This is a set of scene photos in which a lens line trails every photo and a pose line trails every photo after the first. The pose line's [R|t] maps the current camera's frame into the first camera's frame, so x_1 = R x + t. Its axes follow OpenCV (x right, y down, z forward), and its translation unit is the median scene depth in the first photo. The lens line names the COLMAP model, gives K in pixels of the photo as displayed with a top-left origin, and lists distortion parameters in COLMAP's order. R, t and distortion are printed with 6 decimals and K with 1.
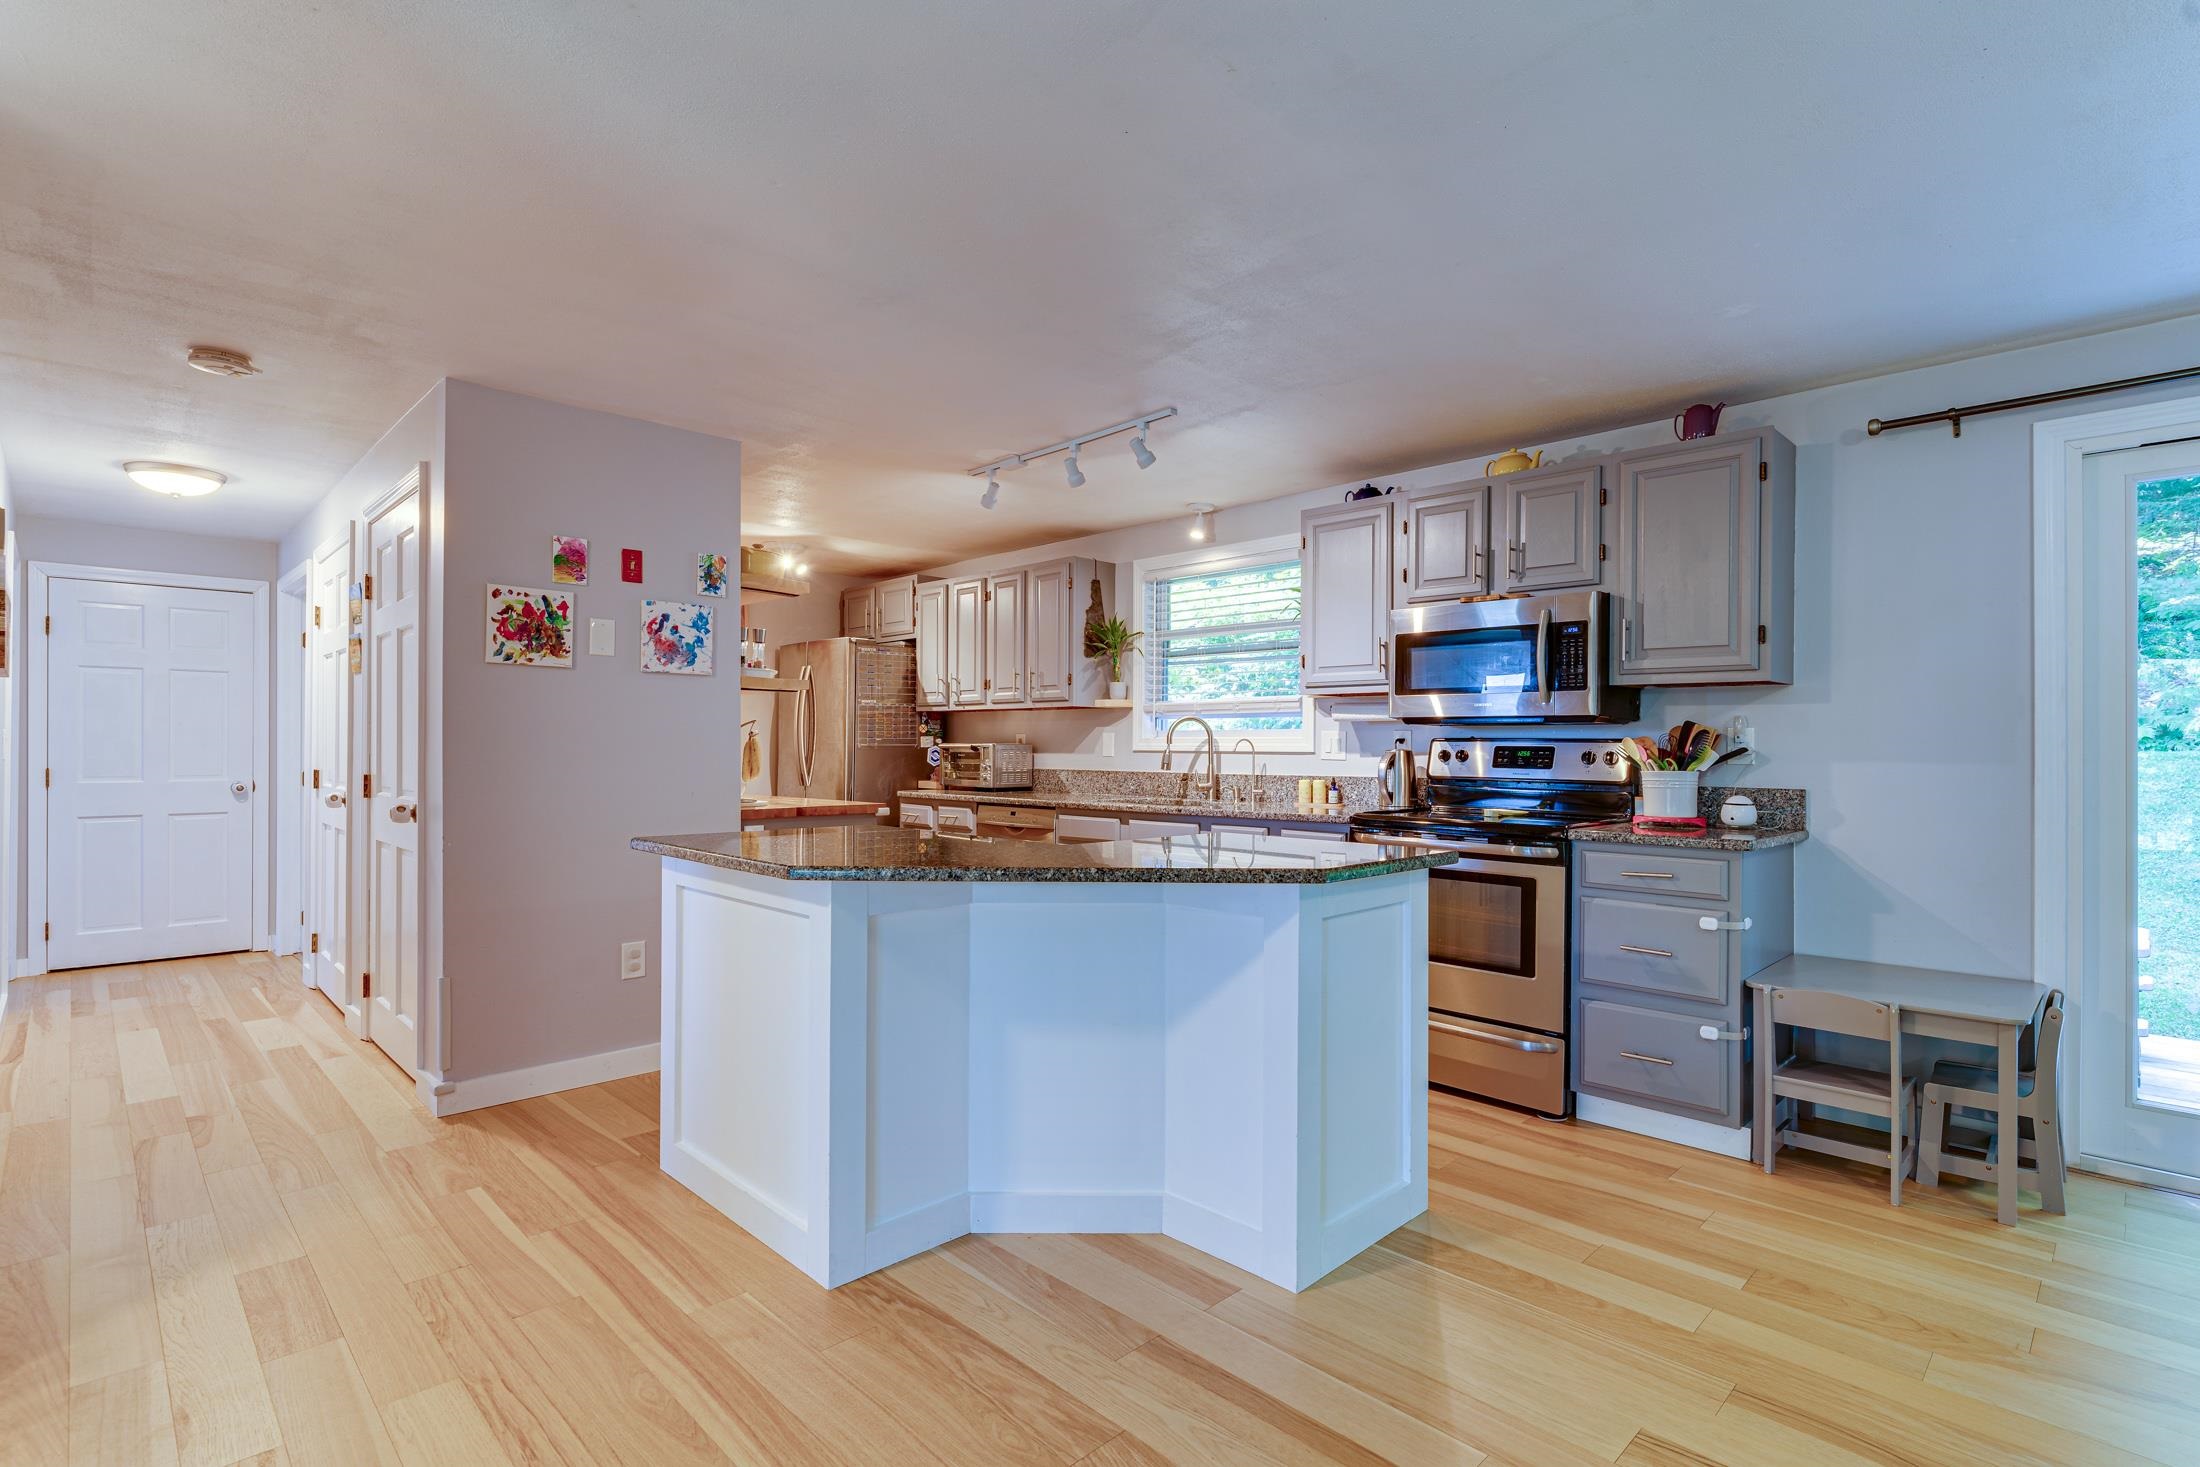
lens RADIAL K [[1046.4, 0, 1095.7], [0, 1046.4, 740.5], [0, 0, 1]] dist [-0.000654, 0.000407]
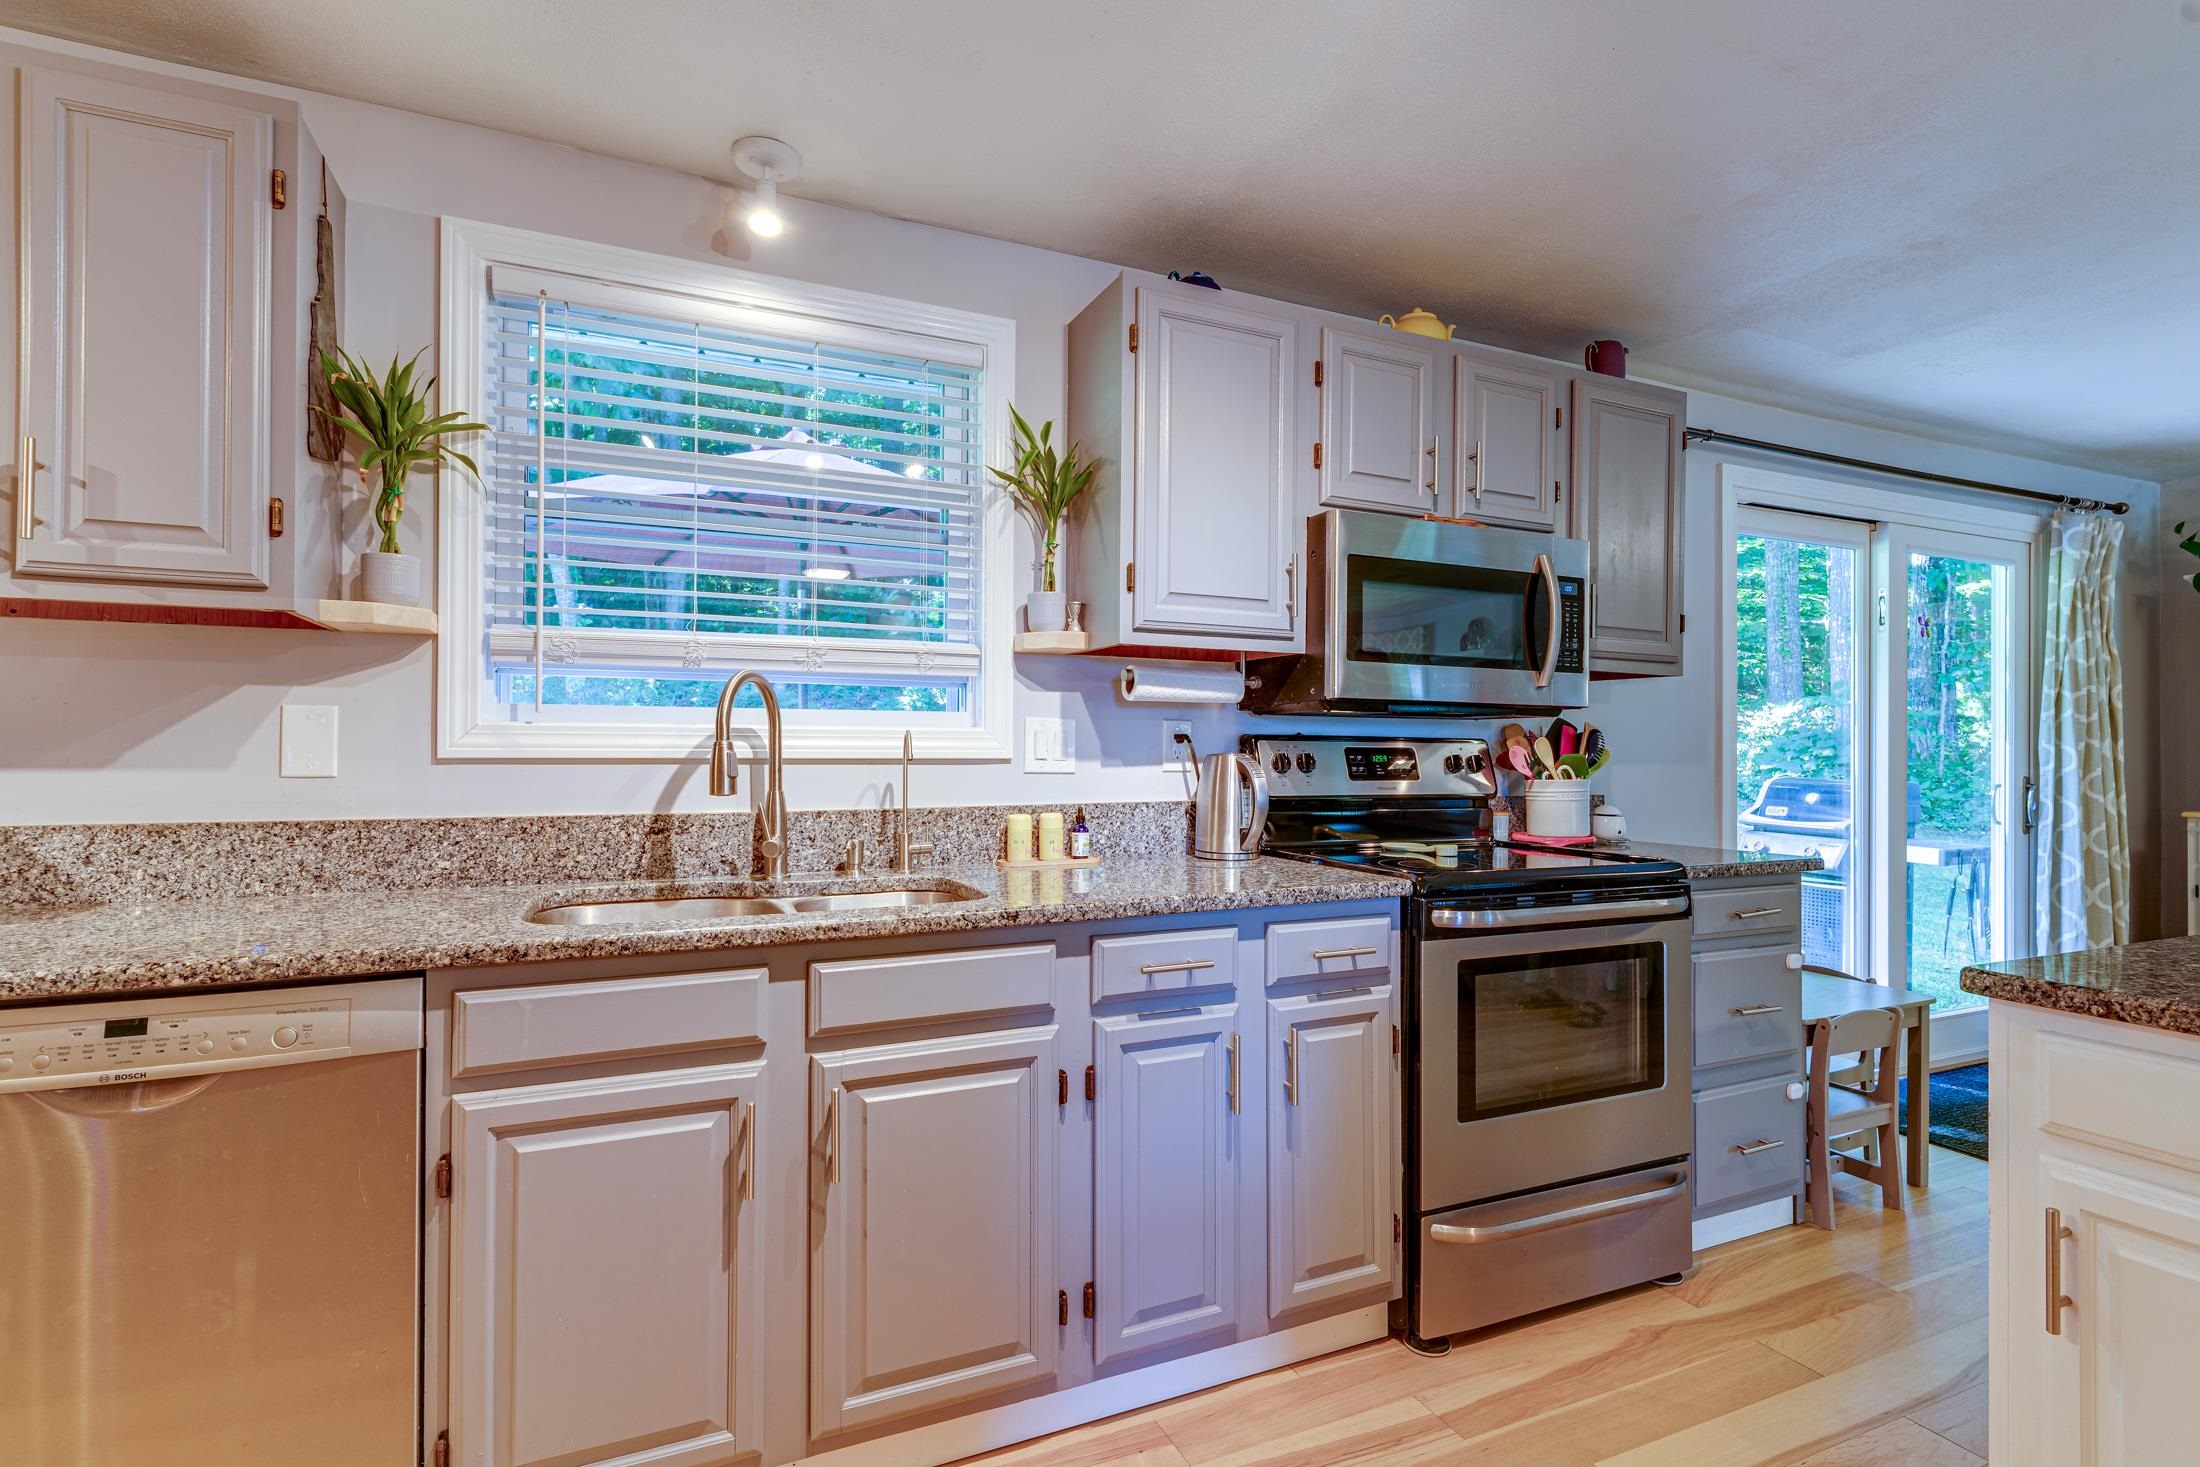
lens RADIAL K [[1046.4, 0, 1095.7], [0, 1046.4, 740.5], [0, 0, 1]] dist [-0.000654, 0.000407]
pose [[0.347599, 0.002913, 0.937639, -0.325191], [-0.008959, 0.999960, 0.000215, 0.002300], [-0.937600, -0.008475, 0.347611, 1.012653]]
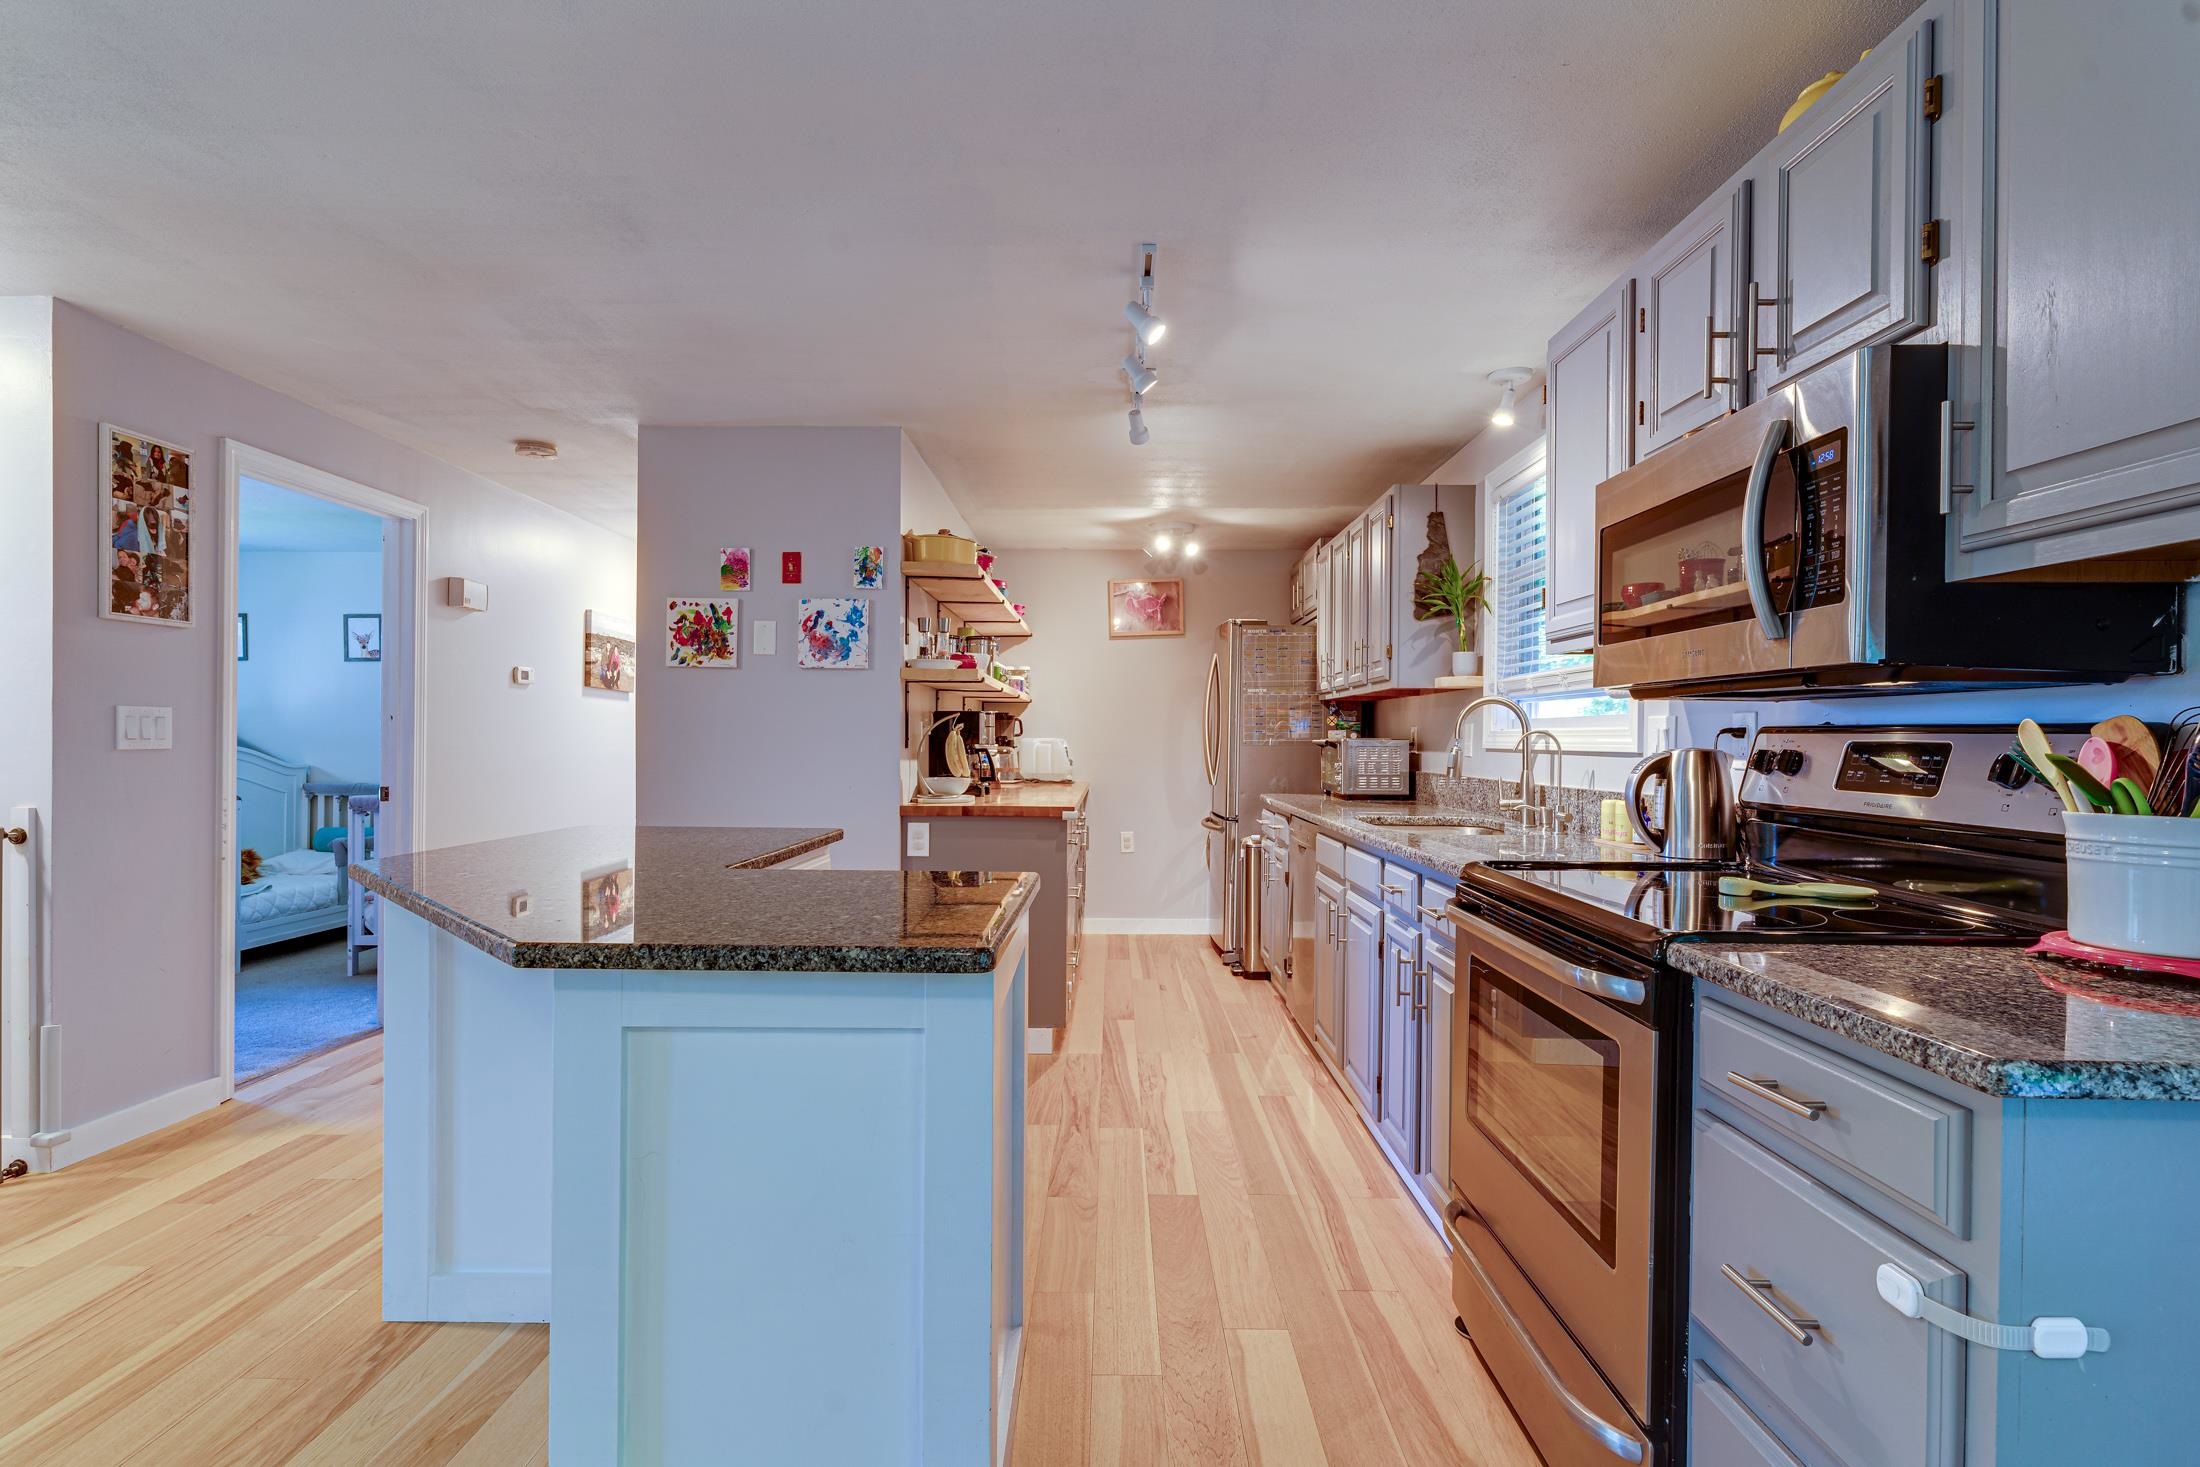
lens RADIAL K [[1046.4, 0, 1095.7], [0, 1046.4, 740.5], [0, 0, 1]] dist [-0.000654, 0.000407]
pose [[0.703715, 0.001379, -0.710481, 0.524918], [0.000547, 0.999997, 0.002482, 0.003668], [0.710482, -0.002135, 0.703712, 0.489191]]
